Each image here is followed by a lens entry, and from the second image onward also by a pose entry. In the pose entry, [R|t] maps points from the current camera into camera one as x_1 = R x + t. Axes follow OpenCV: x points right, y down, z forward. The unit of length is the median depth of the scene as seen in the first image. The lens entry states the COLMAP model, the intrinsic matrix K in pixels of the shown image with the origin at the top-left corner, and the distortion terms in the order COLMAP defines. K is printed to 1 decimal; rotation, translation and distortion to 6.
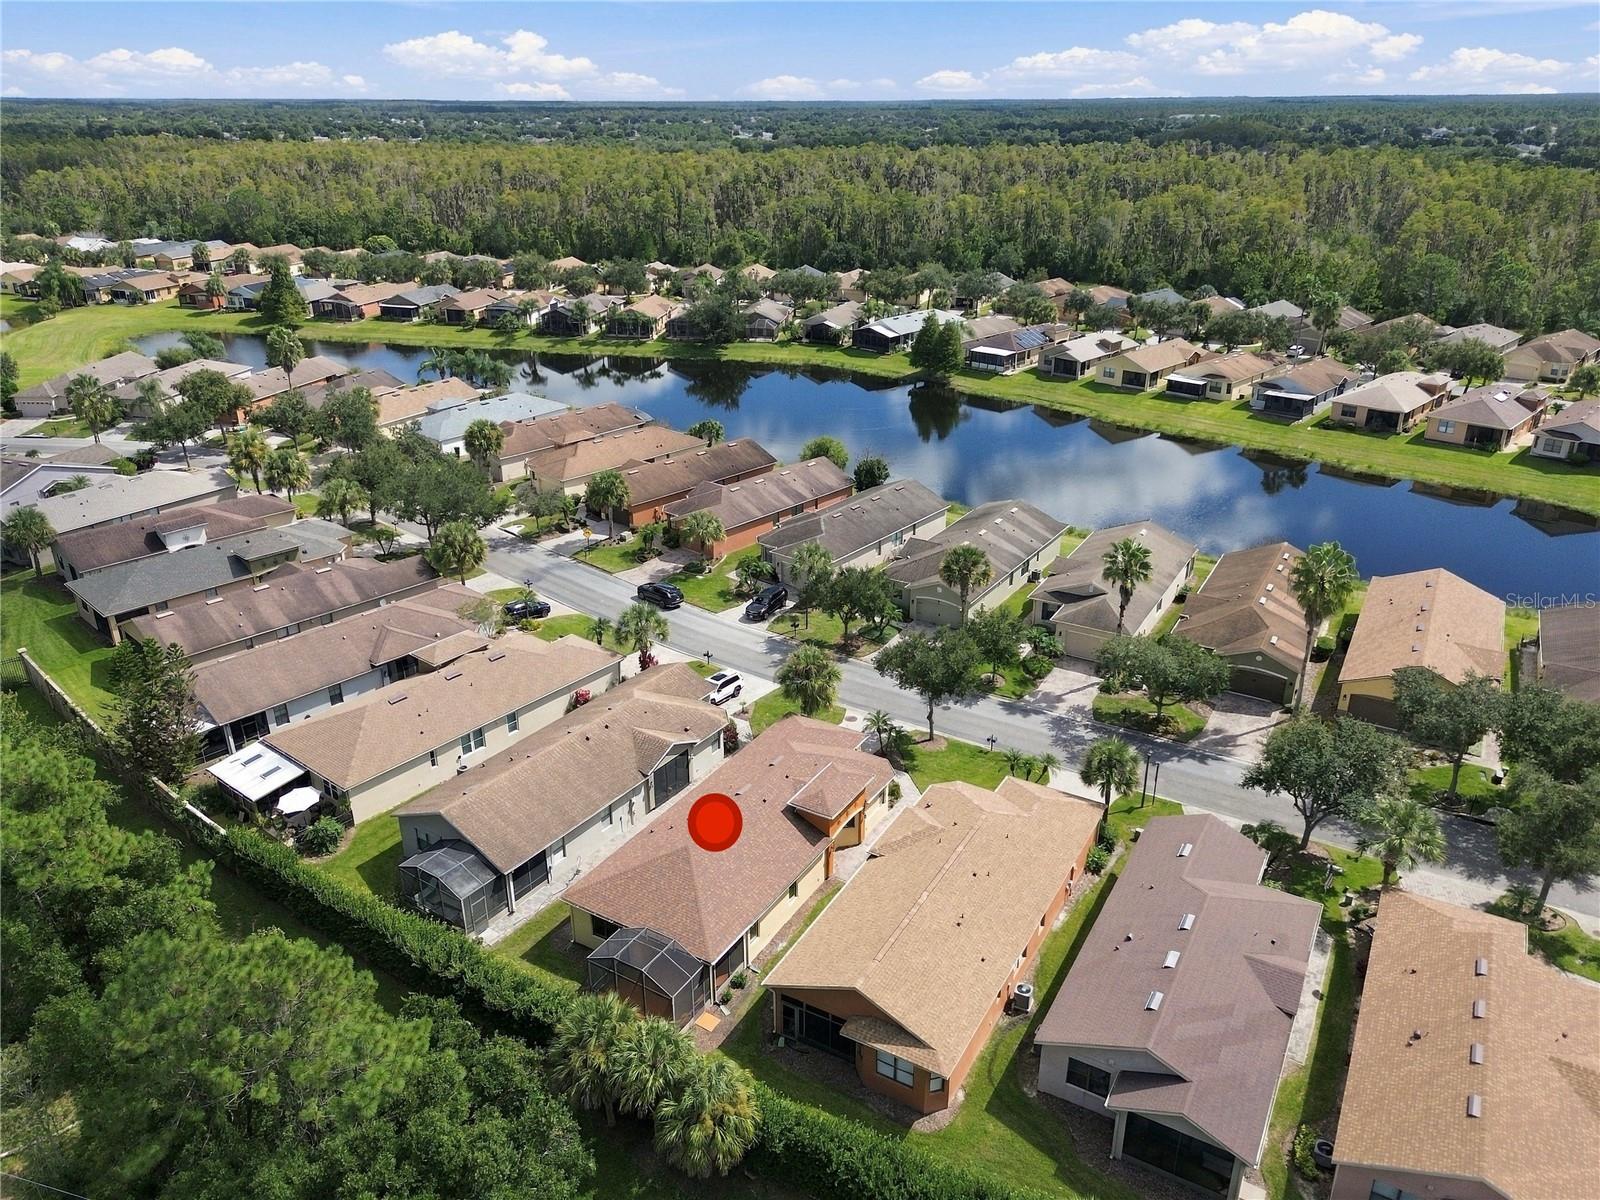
lens RADIAL K [[1131.9, 0, 792.6], [0, 1131.9, 606.5], [0, 0, 1]] dist [0.048665, -0.026652]
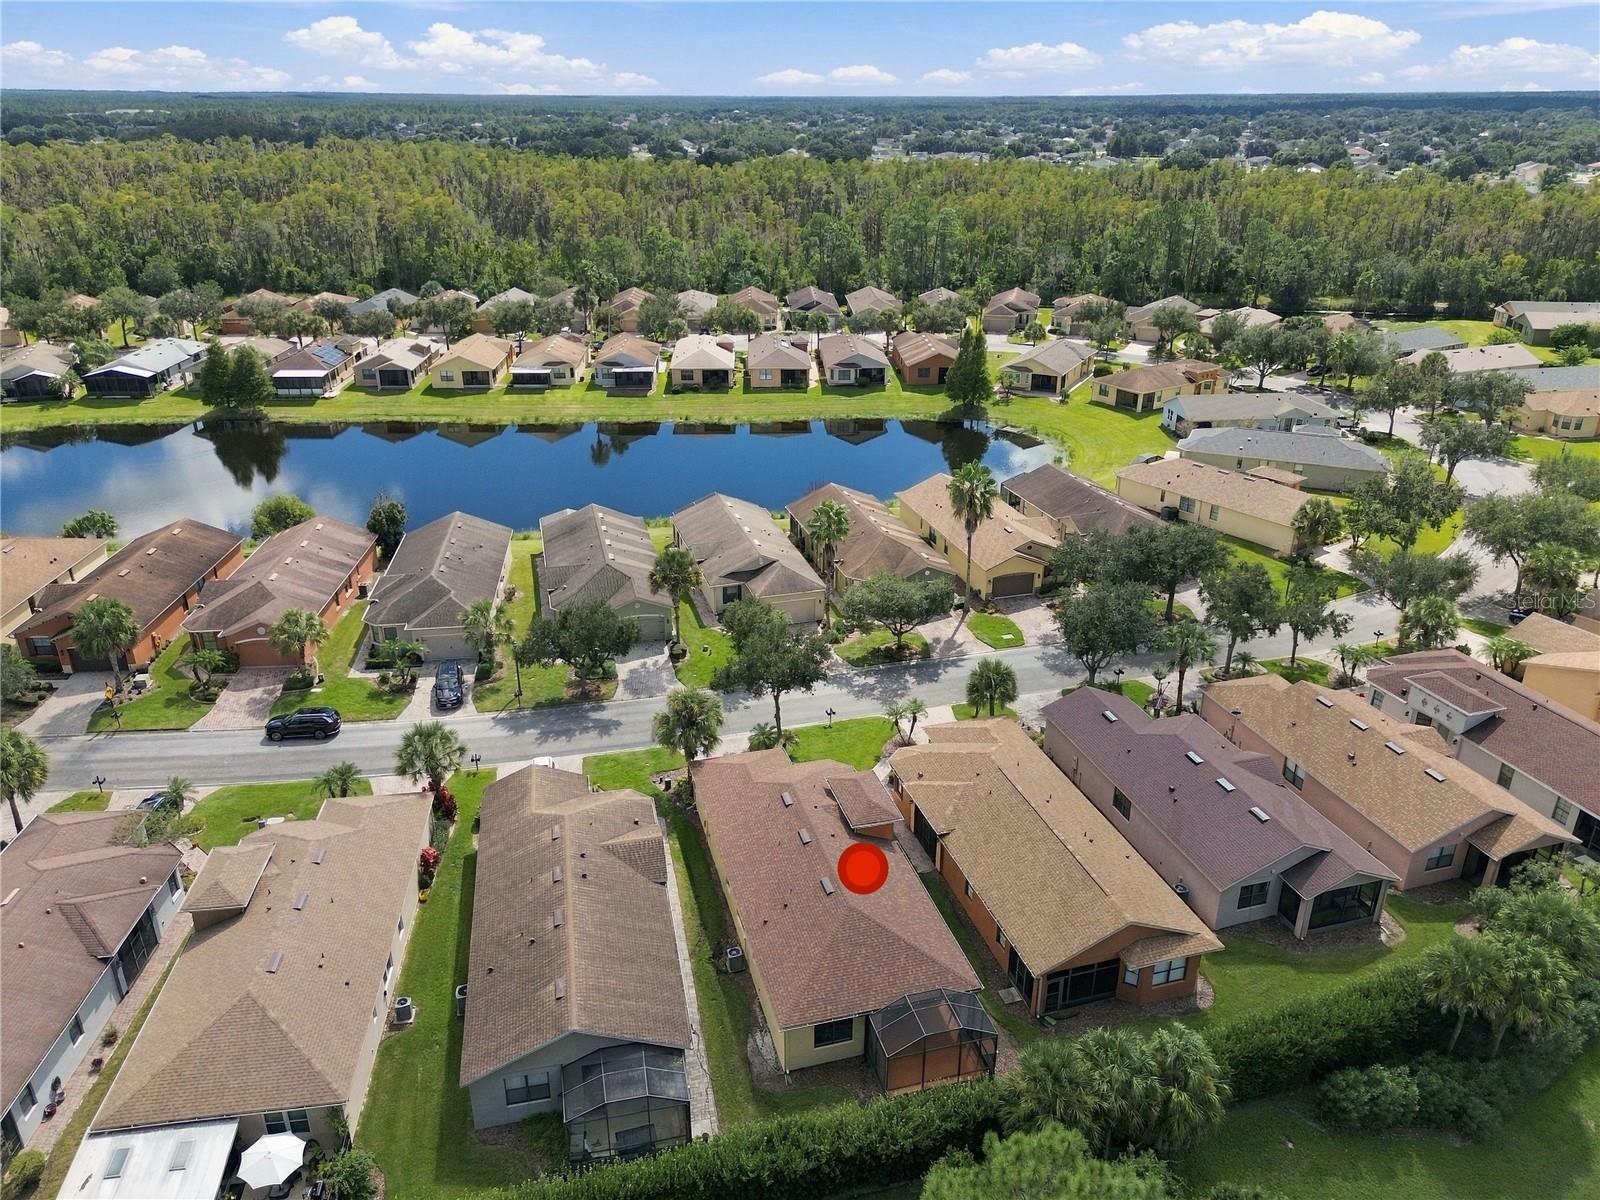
lens RADIAL K [[1131.9, 0, 795.9], [0, 1131.9, 607.6], [0, 0, 1]] dist [0.048665, -0.026652]
pose [[0.681421, -0.295605, 0.669540, -0.257630], [0.292636, 0.948543, 0.120957, -0.055044], [-0.670843, 0.113509, 0.732861, 0.125708]]
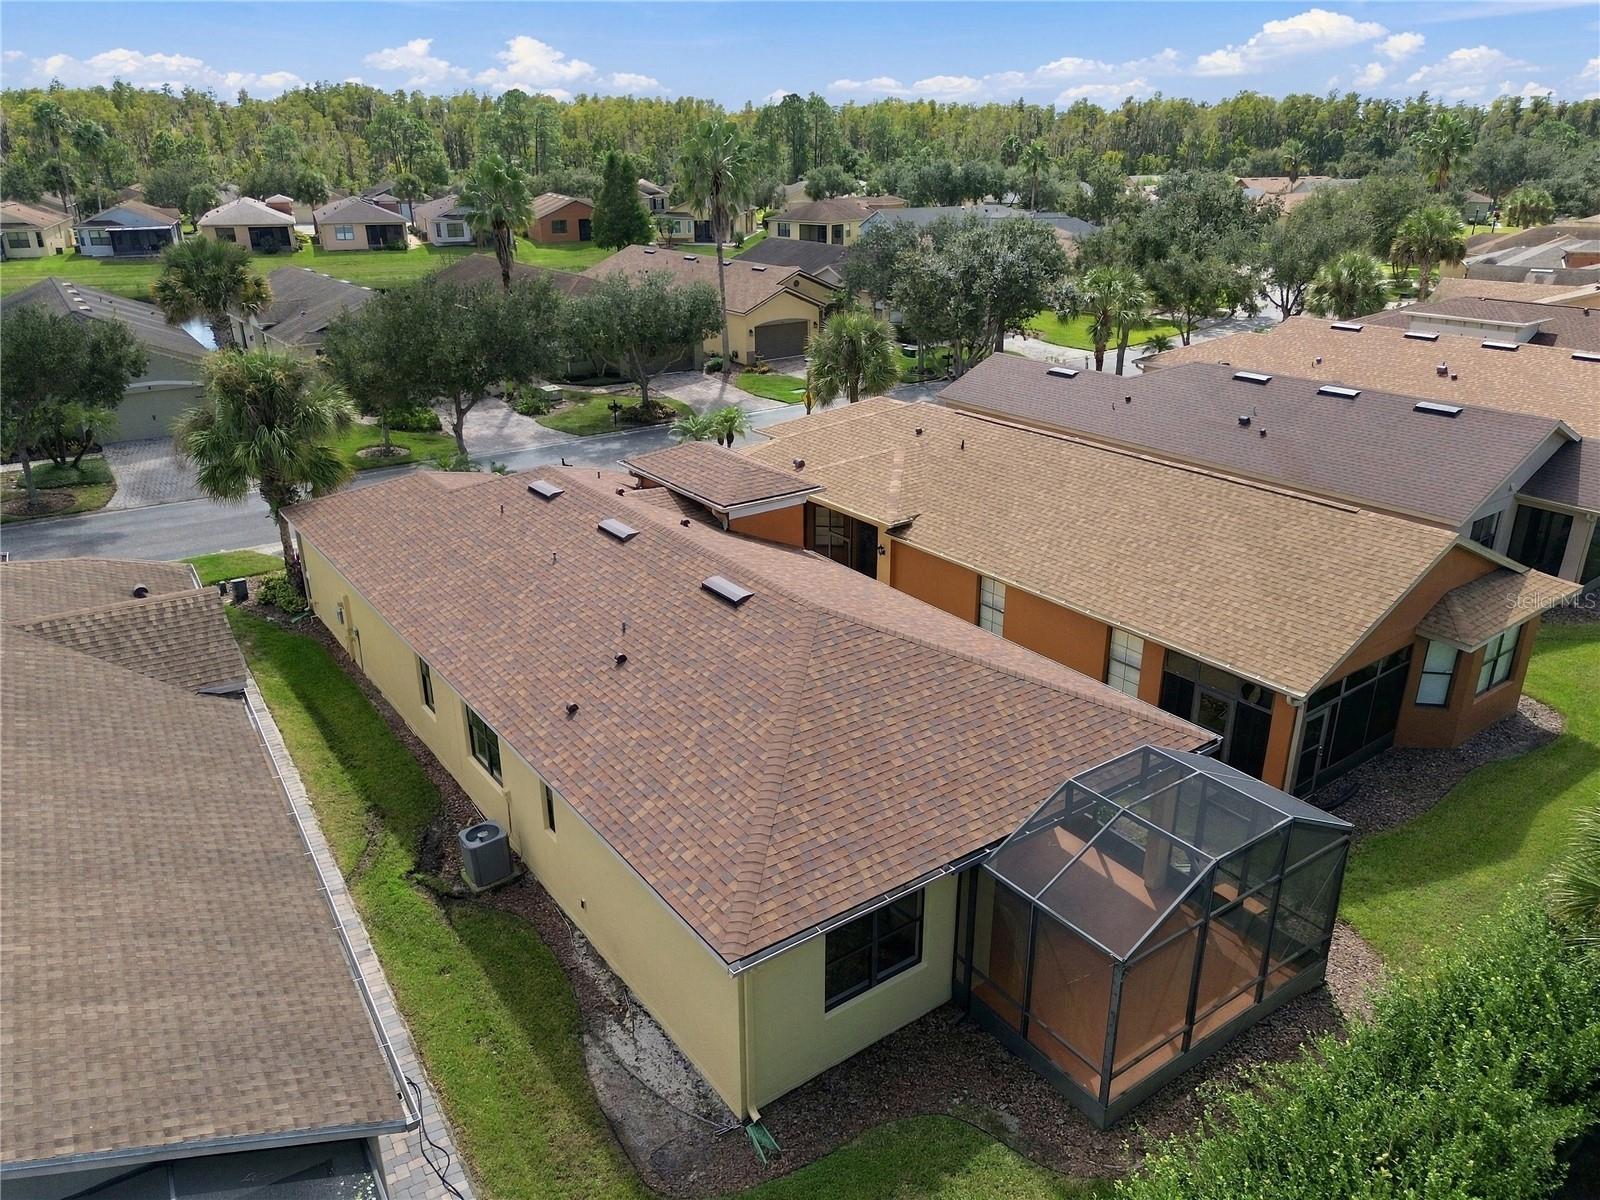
lens RADIAL K [[1131.9, 0, 794.0], [0, 1131.9, 604.7], [0, 0, 1]] dist [0.048665, -0.026652]
pose [[0.385692, -0.345288, 0.855580, -0.142842], [0.376116, 0.905620, 0.195931, 0.056479], [-0.842484, 0.246228, 0.479159, 0.328105]]
